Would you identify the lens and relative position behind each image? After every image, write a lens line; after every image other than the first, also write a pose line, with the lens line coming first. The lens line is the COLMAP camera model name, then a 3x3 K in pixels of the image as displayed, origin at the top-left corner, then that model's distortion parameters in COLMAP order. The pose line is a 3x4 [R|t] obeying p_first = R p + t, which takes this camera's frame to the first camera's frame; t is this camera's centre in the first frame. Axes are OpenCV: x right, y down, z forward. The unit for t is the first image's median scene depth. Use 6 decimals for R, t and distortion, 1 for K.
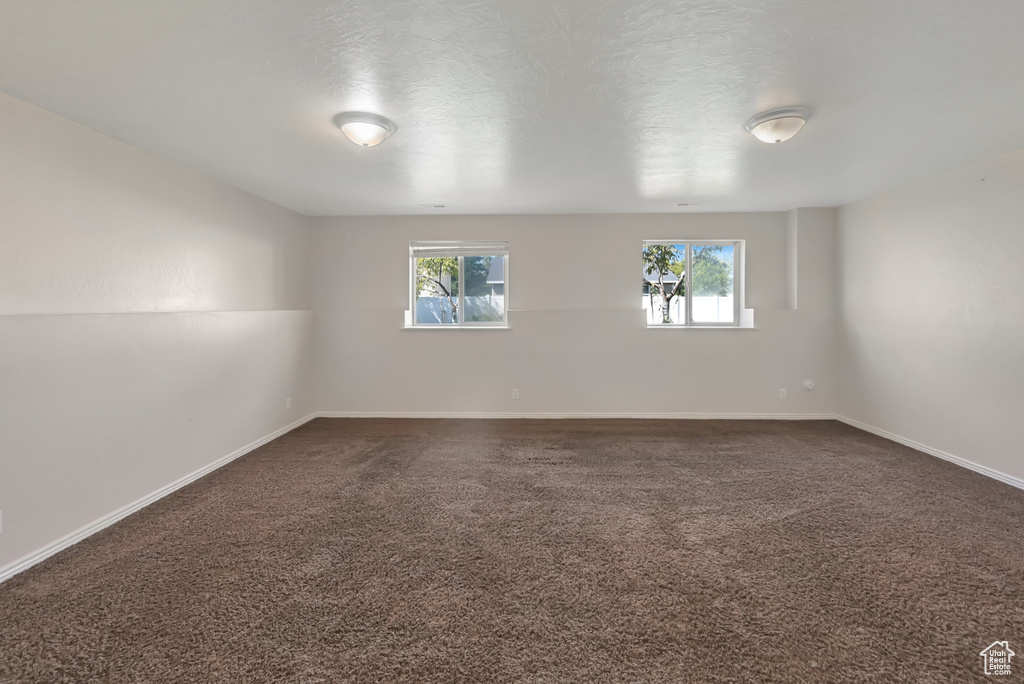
lens RADIAL K [[429.9, 0, 518.1], [0, 429.9, 299.5], [0, 0, 1]] dist [0.001921, 0.000360]
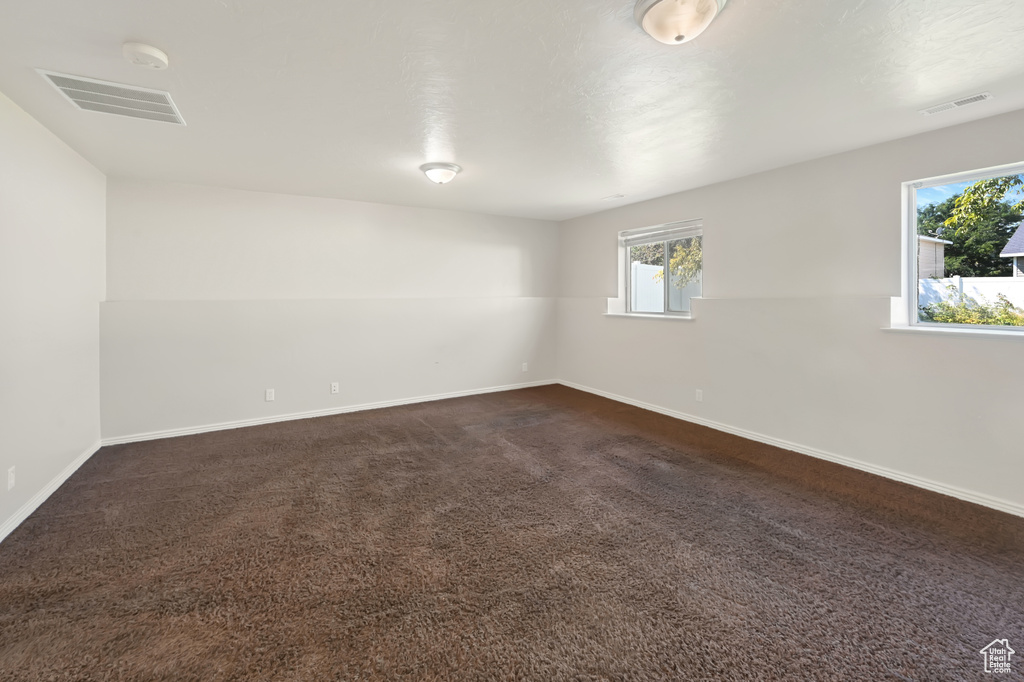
lens RADIAL K [[429.9, 0, 518.1], [0, 429.9, 298.5], [0, 0, 1]] dist [0.001921, 0.000360]
pose [[0.547550, 0.007780, -0.836737, 0.495667], [0.015396, 0.999694, 0.019370, 0.002788], [0.836632, -0.023488, 0.547262, 0.222404]]
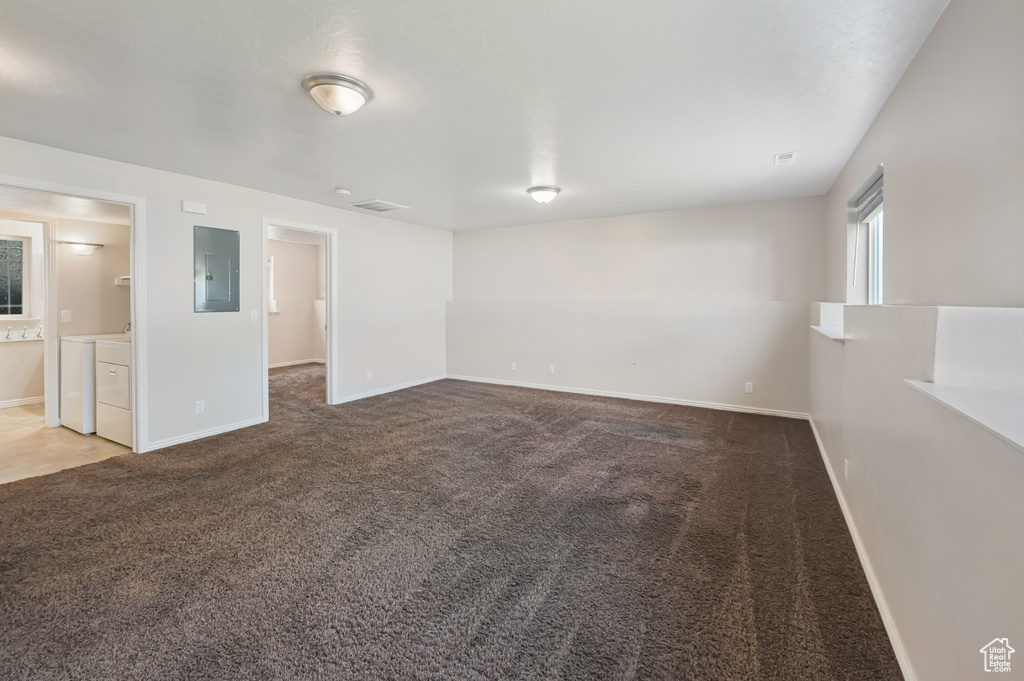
lens RADIAL K [[429.9, 0, 518.1], [0, 429.9, 298.0], [0, 0, 1]] dist [0.001921, 0.000360]
pose [[-0.466570, 0.002753, -0.884480, 0.602839], [0.015725, 0.999863, -0.005183, 0.012349], [0.884345, -0.016327, -0.466549, 0.862707]]
